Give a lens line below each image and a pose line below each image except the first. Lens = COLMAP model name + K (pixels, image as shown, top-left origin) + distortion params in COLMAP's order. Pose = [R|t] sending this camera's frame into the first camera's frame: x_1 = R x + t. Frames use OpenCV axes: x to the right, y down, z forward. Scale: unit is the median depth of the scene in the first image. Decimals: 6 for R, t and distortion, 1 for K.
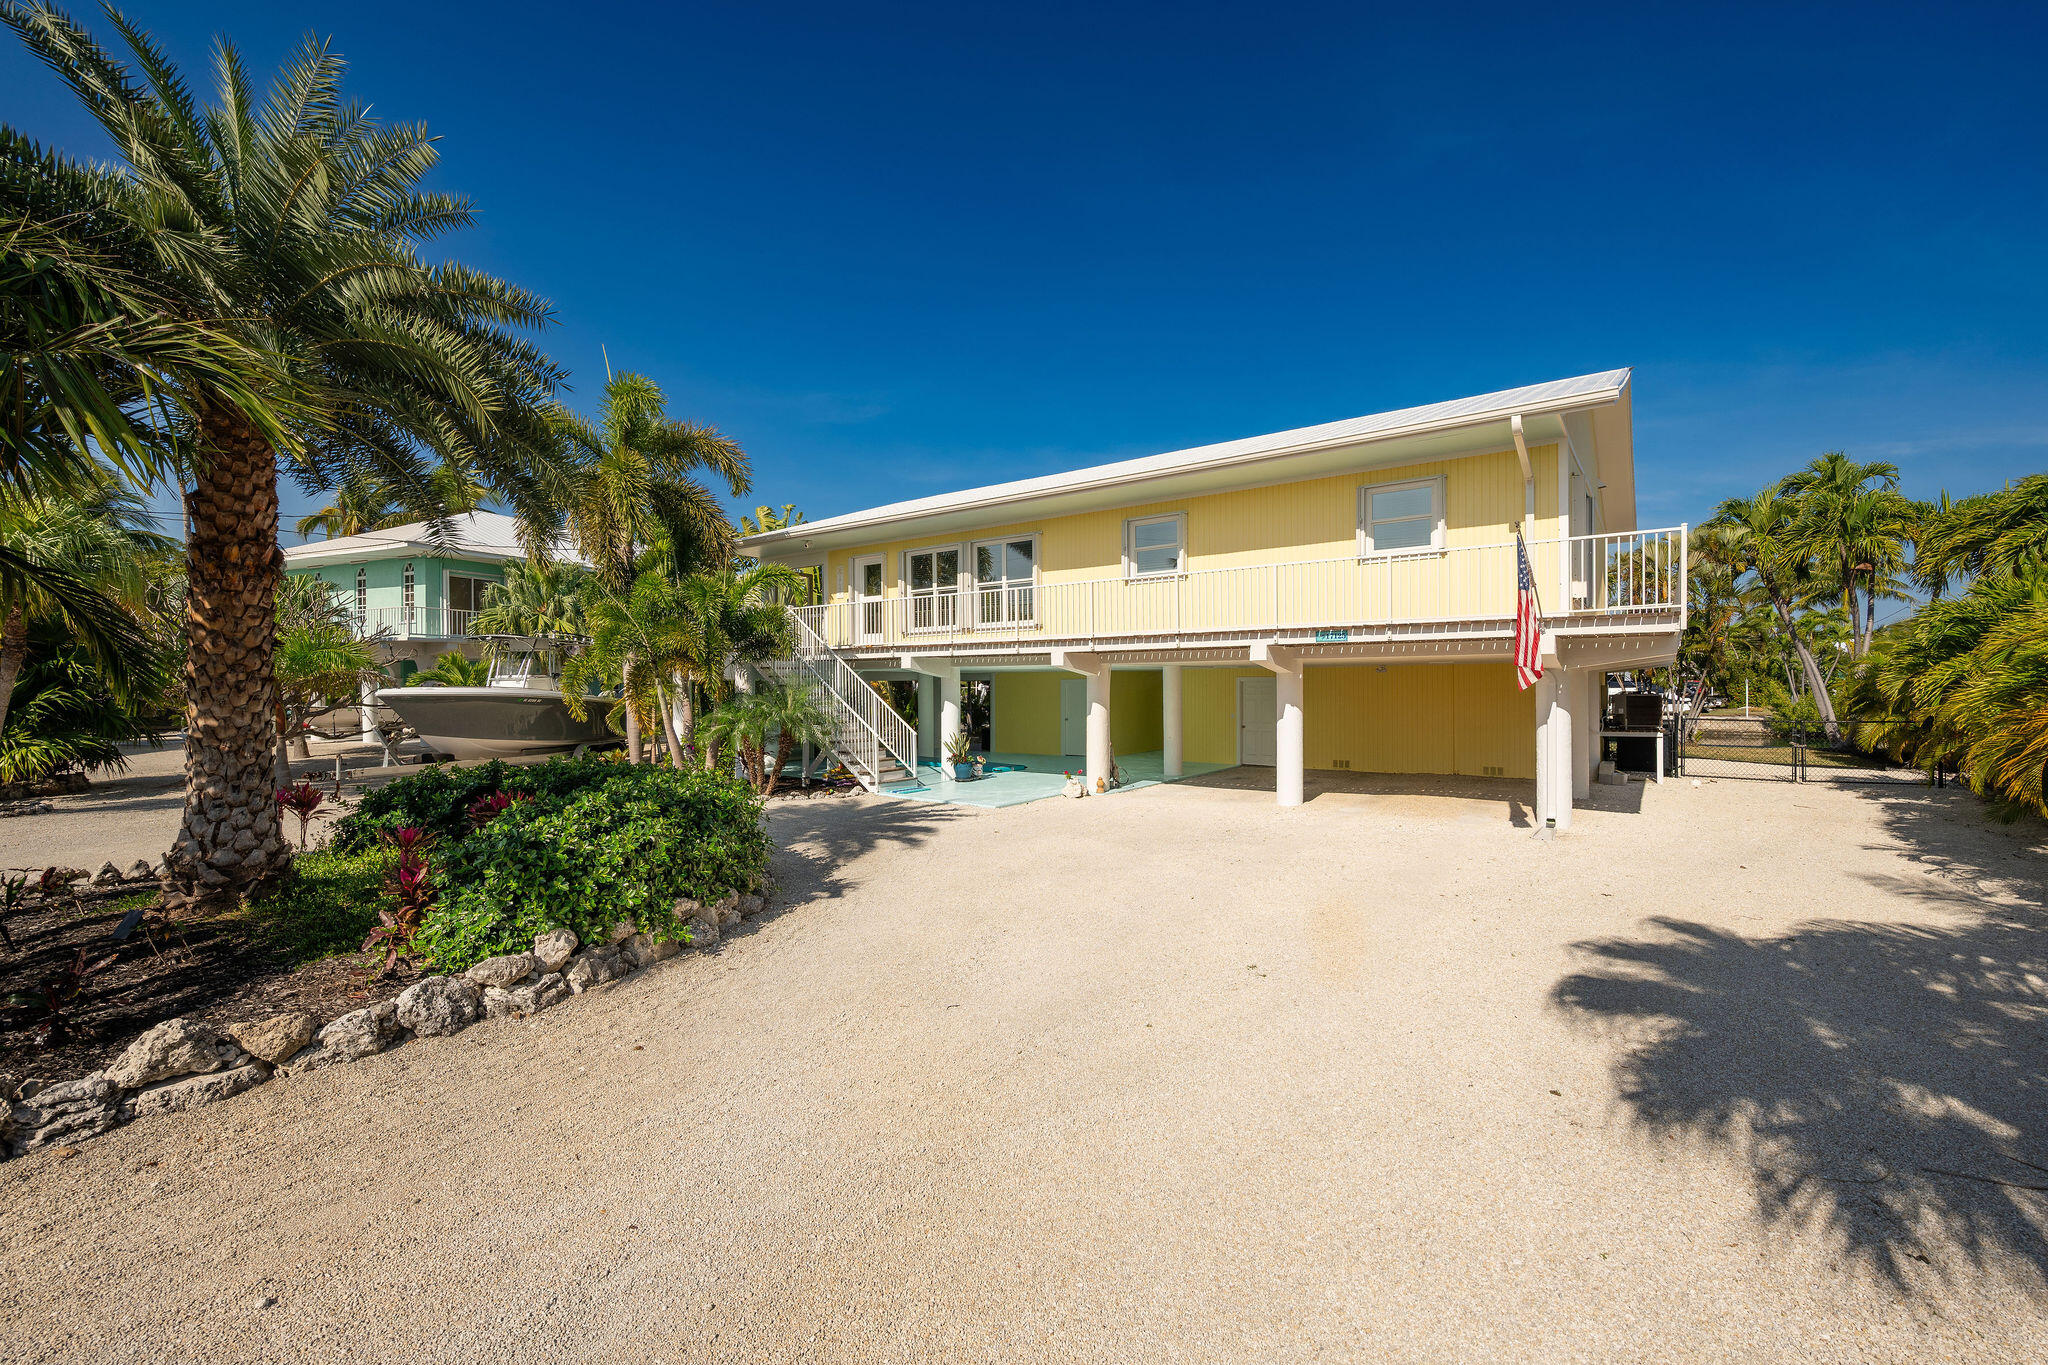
lens RADIAL K [[903.5, 0, 1020.9], [0, 903.5, 684.0], [0, 0, 1]] dist [-0.000005, 0.000003]
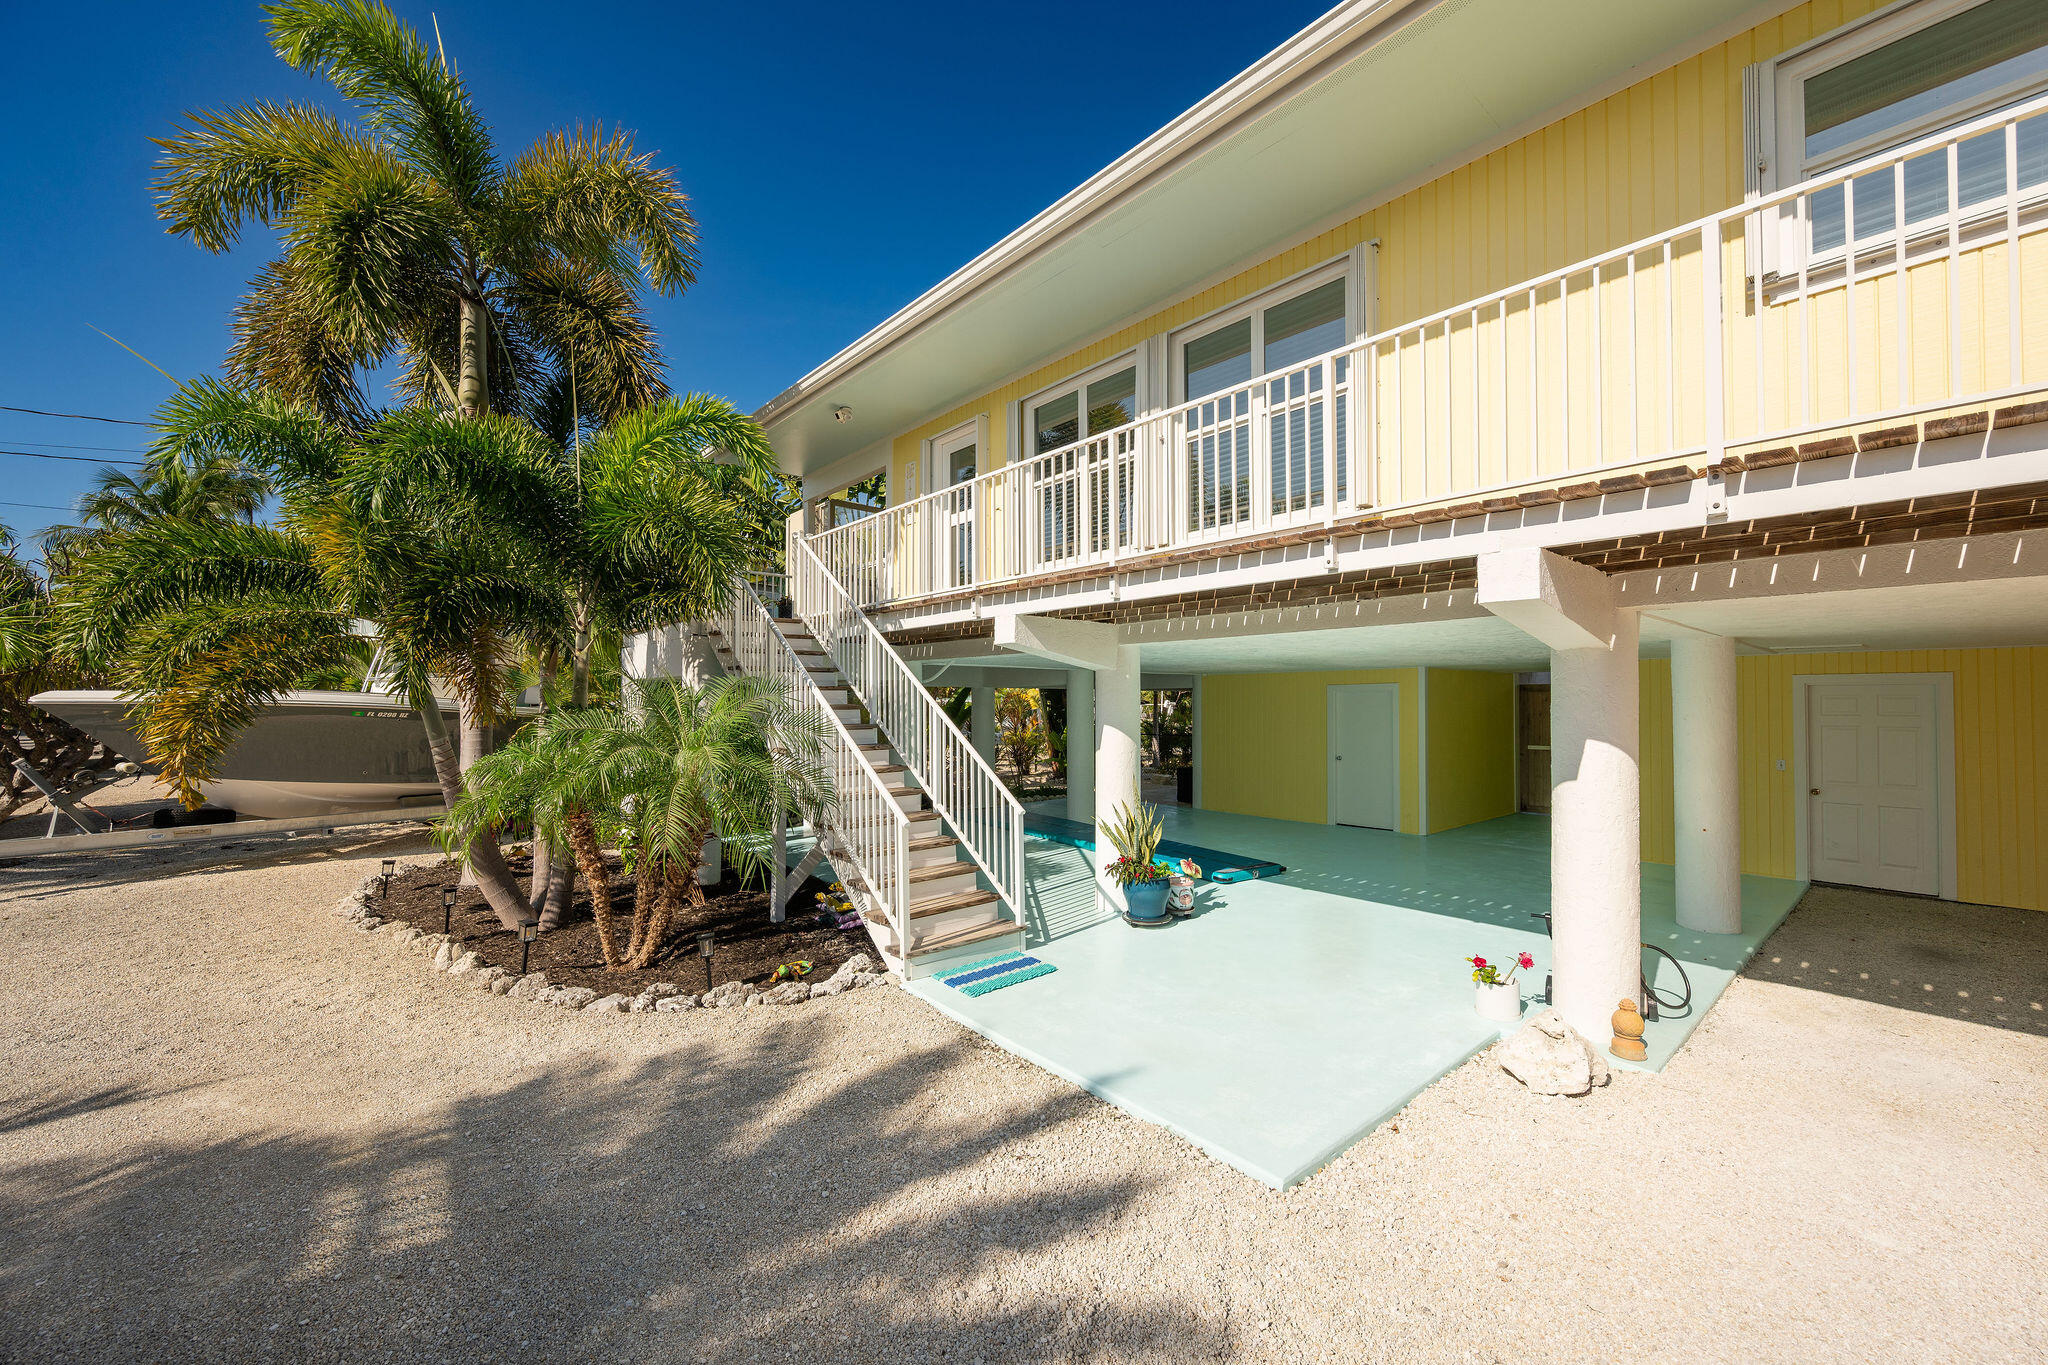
lens RADIAL K [[798.7, 0, 1024.2], [0, 798.7, 698.3], [0, 0, 1]] dist [-0.000386, 0.000003]
pose [[0.976845, 0.001895, -0.213941, -0.042411], [-0.003451, 0.999970, -0.006898, 0.009395], [0.213922, 0.007476, 0.976822, 0.657458]]
